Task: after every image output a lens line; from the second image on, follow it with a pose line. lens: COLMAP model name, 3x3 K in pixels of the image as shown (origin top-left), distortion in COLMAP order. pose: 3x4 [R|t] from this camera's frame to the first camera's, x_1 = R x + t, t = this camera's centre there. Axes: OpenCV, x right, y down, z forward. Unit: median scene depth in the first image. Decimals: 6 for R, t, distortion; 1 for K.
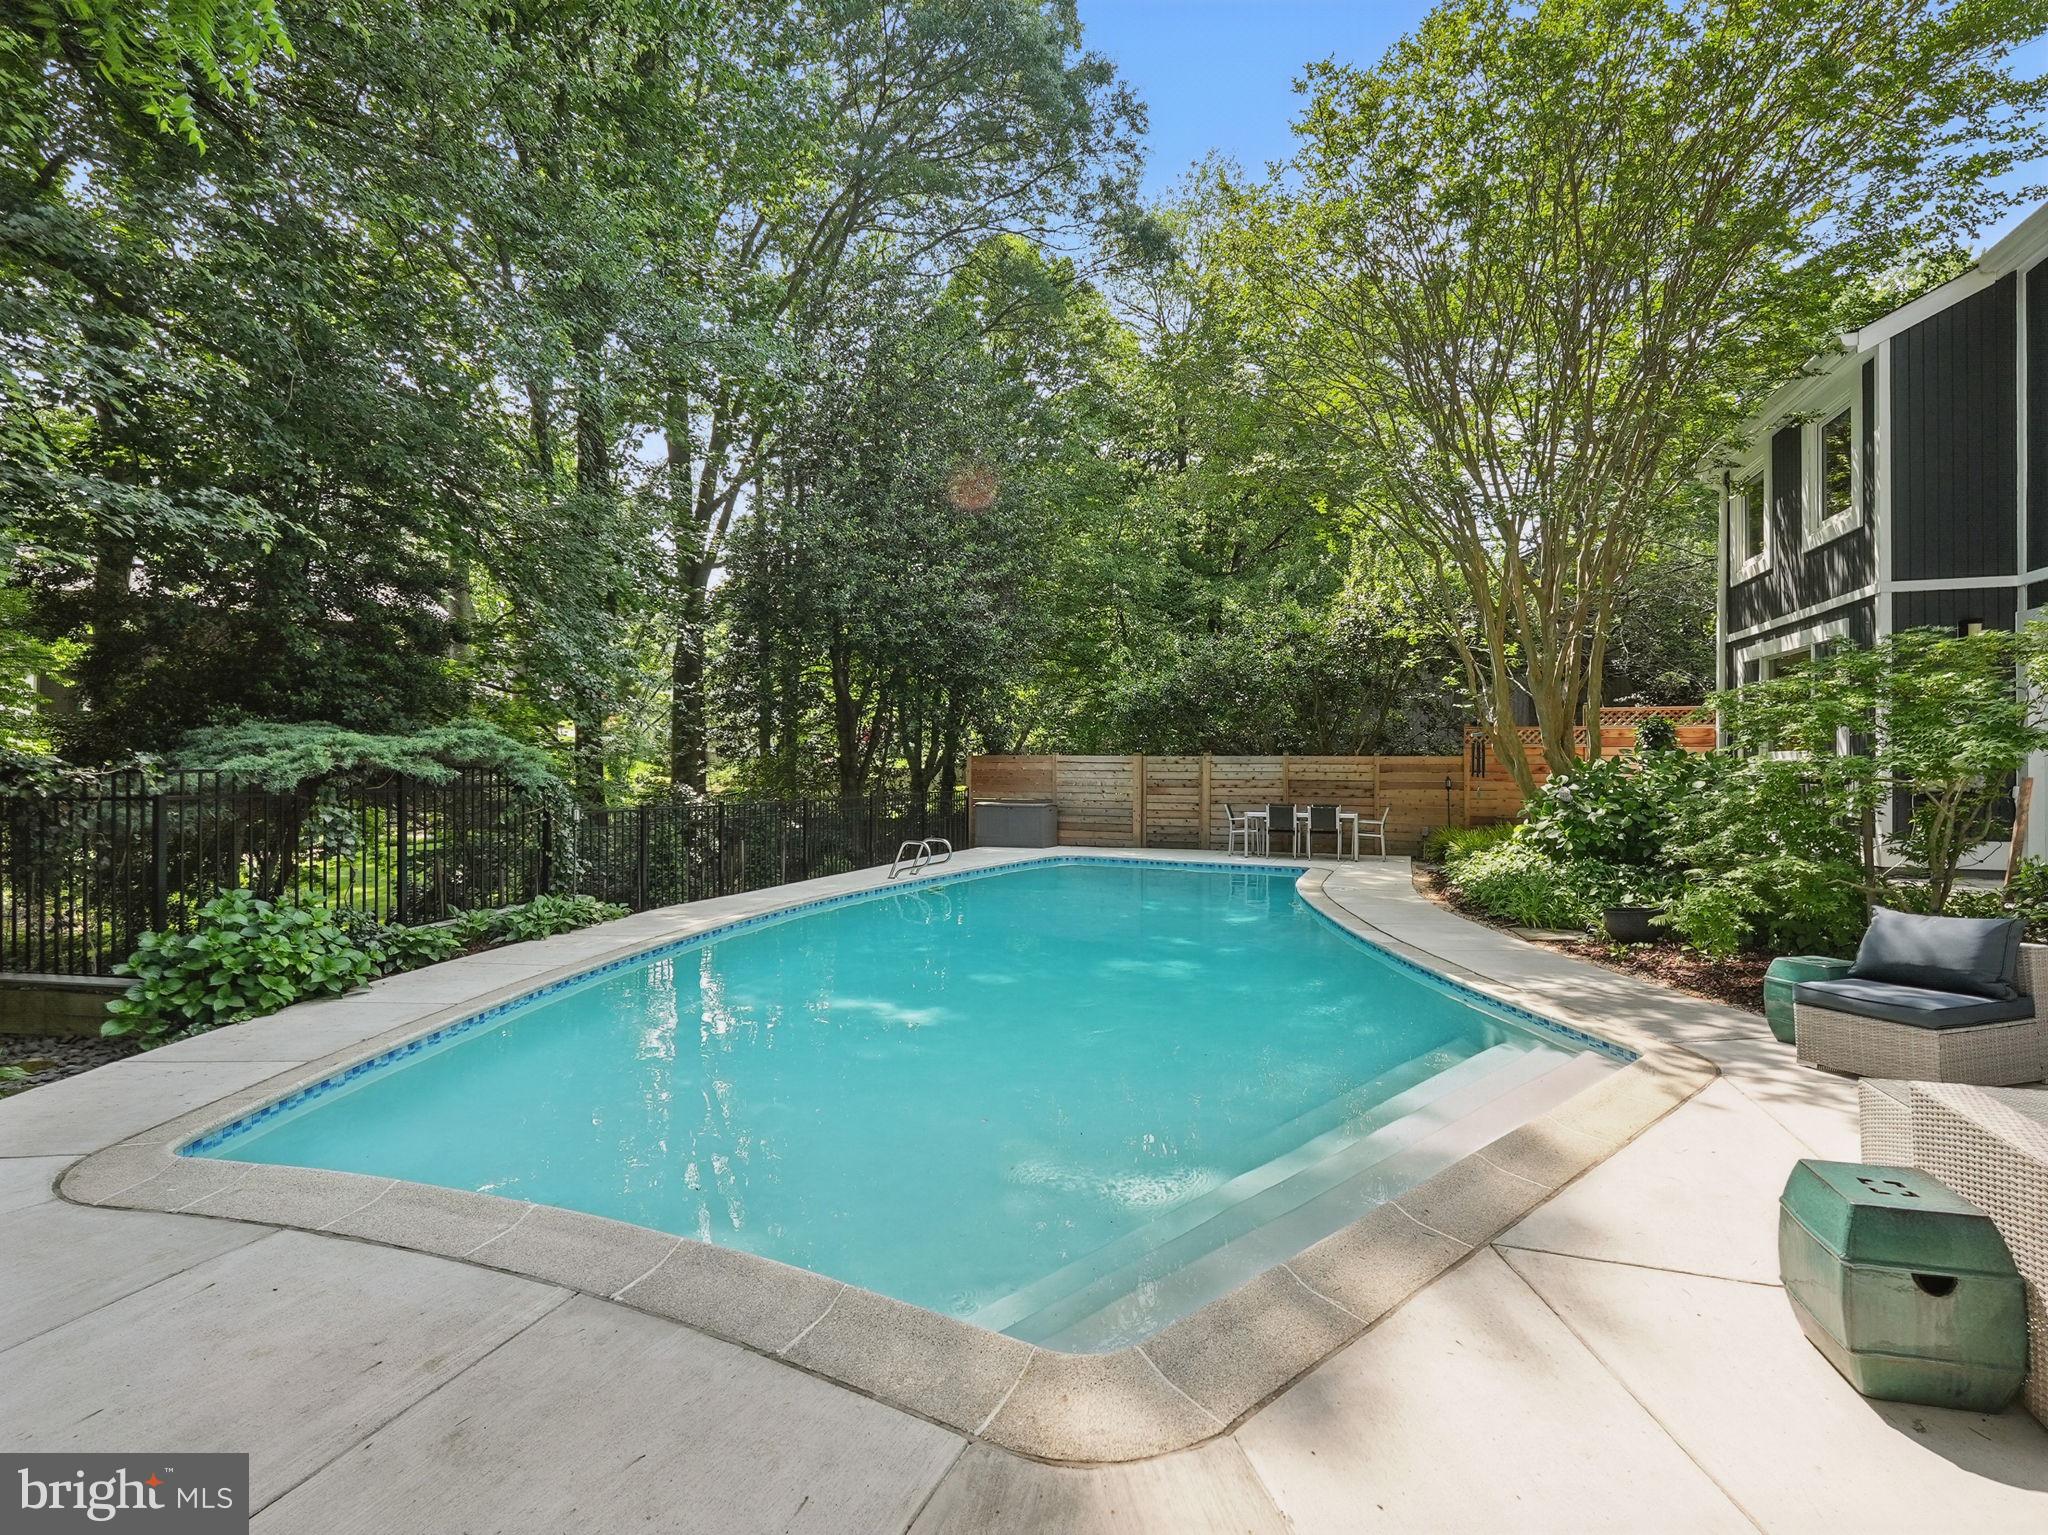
lens RADIAL K [[934.3, 0, 1029.5], [0, 934.3, 764.0], [0, 0, 1]] dist [-0.002720, 0.000671]
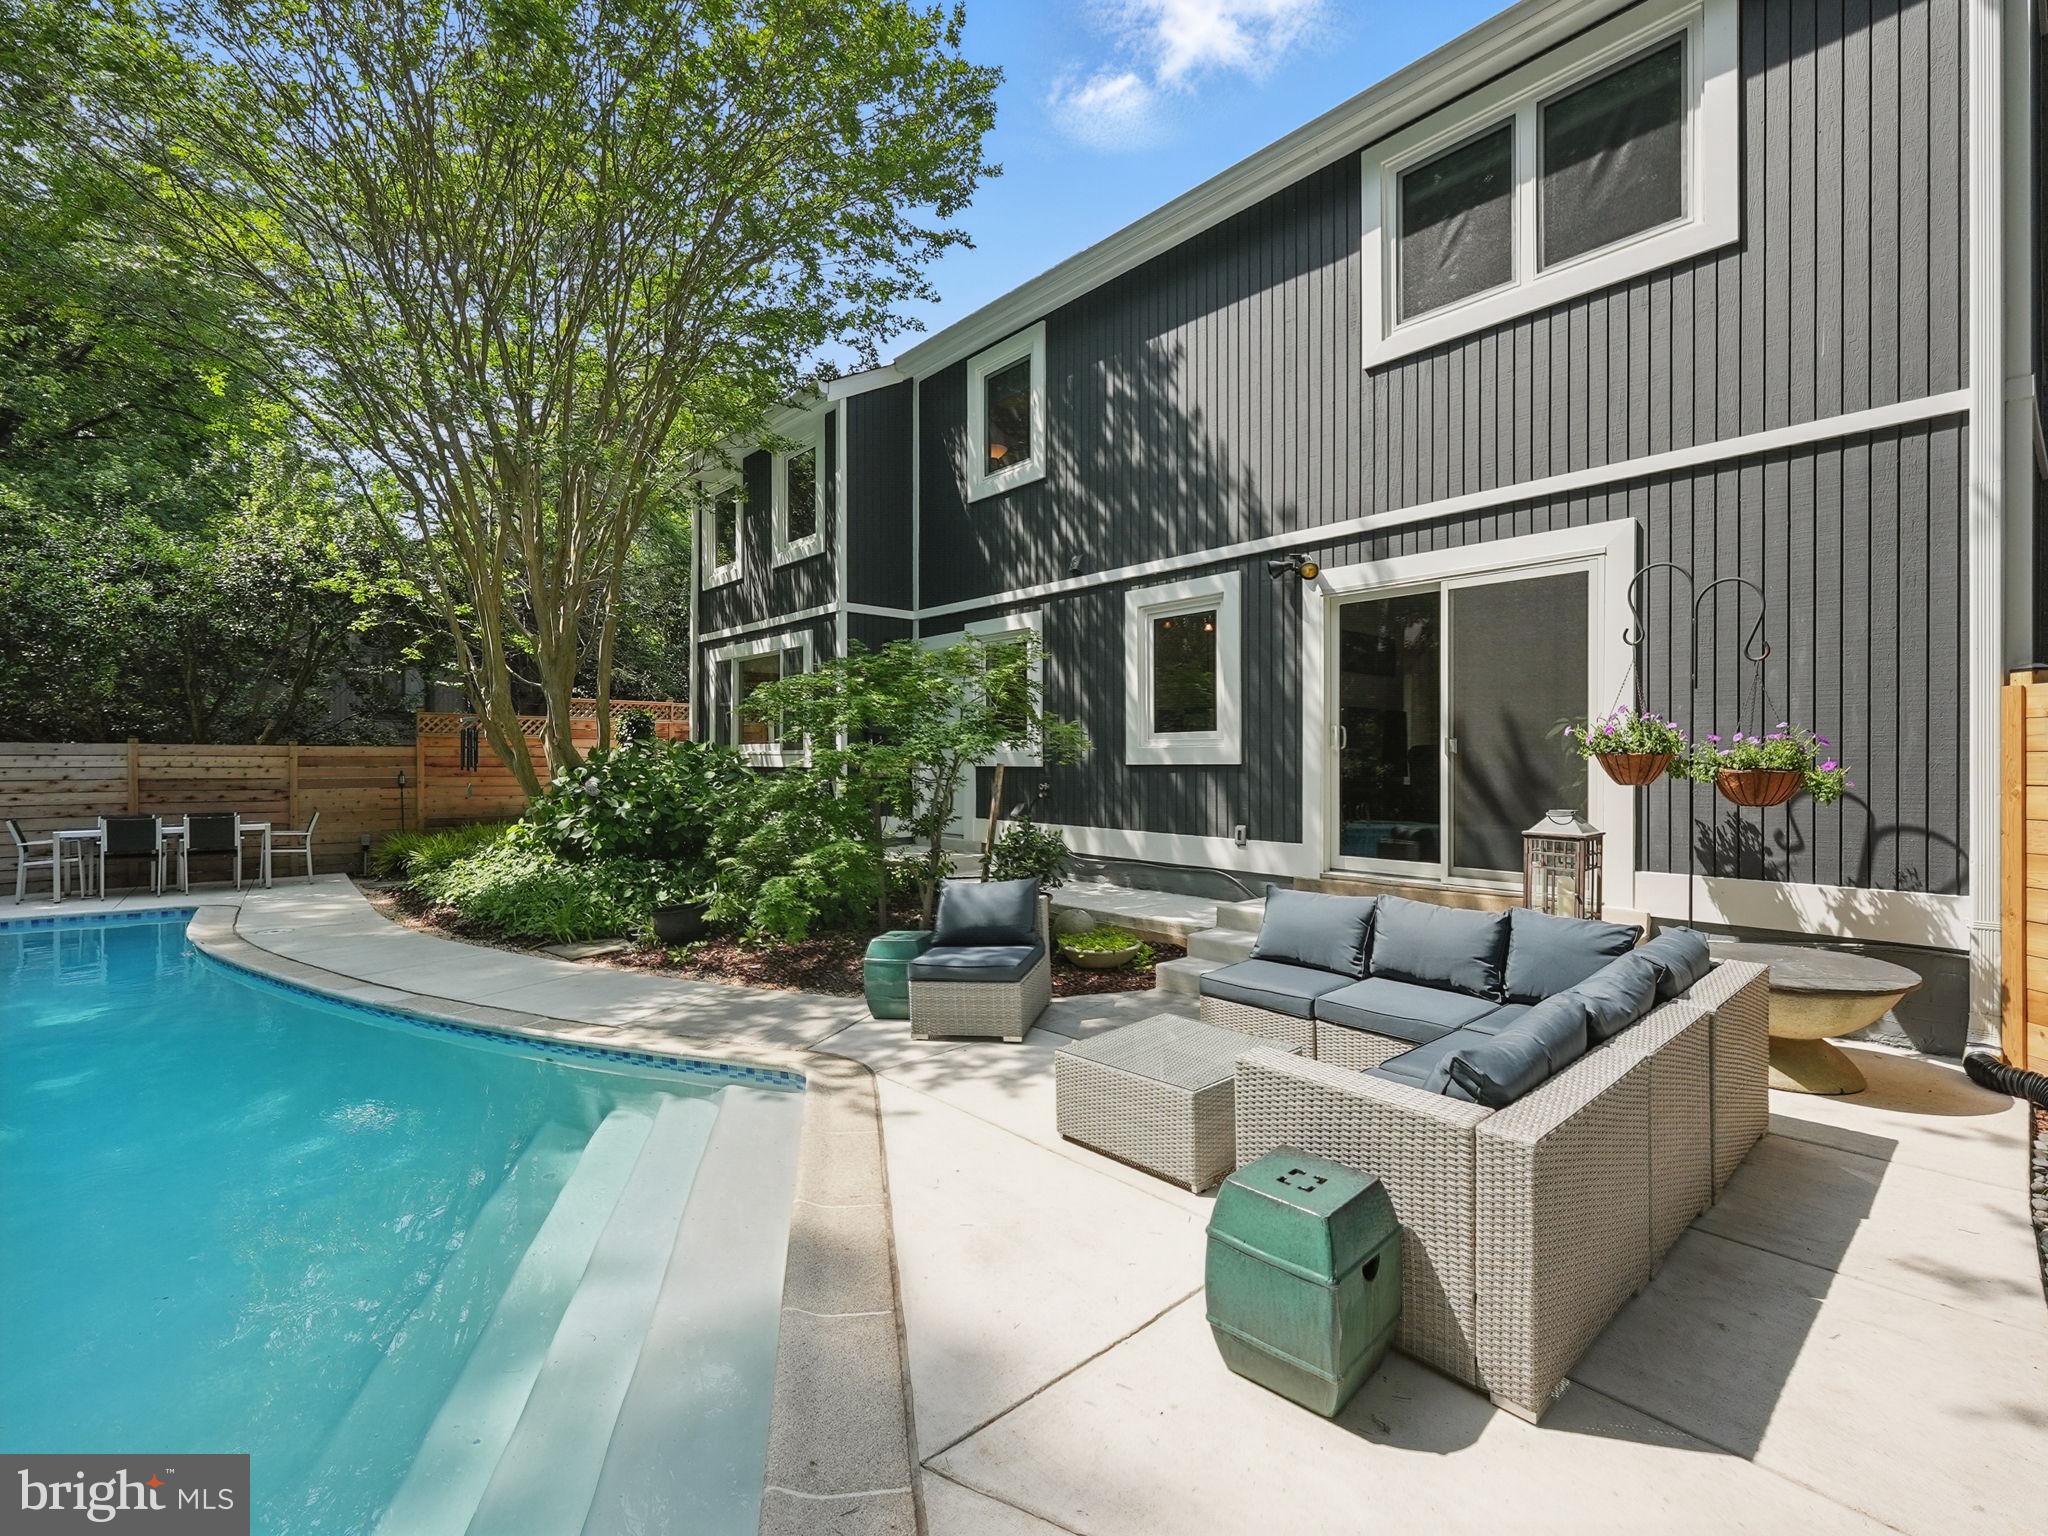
lens RADIAL K [[934.3, 0, 1029.5], [0, 934.3, 764.5], [0, 0, 1]] dist [-0.002720, 0.000671]
pose [[0.476169, -0.005280, 0.879338, -0.016151], [0.000023, 0.999982, 0.005991, 0.004379], [-0.879354, -0.002832, 0.476161, 0.204918]]
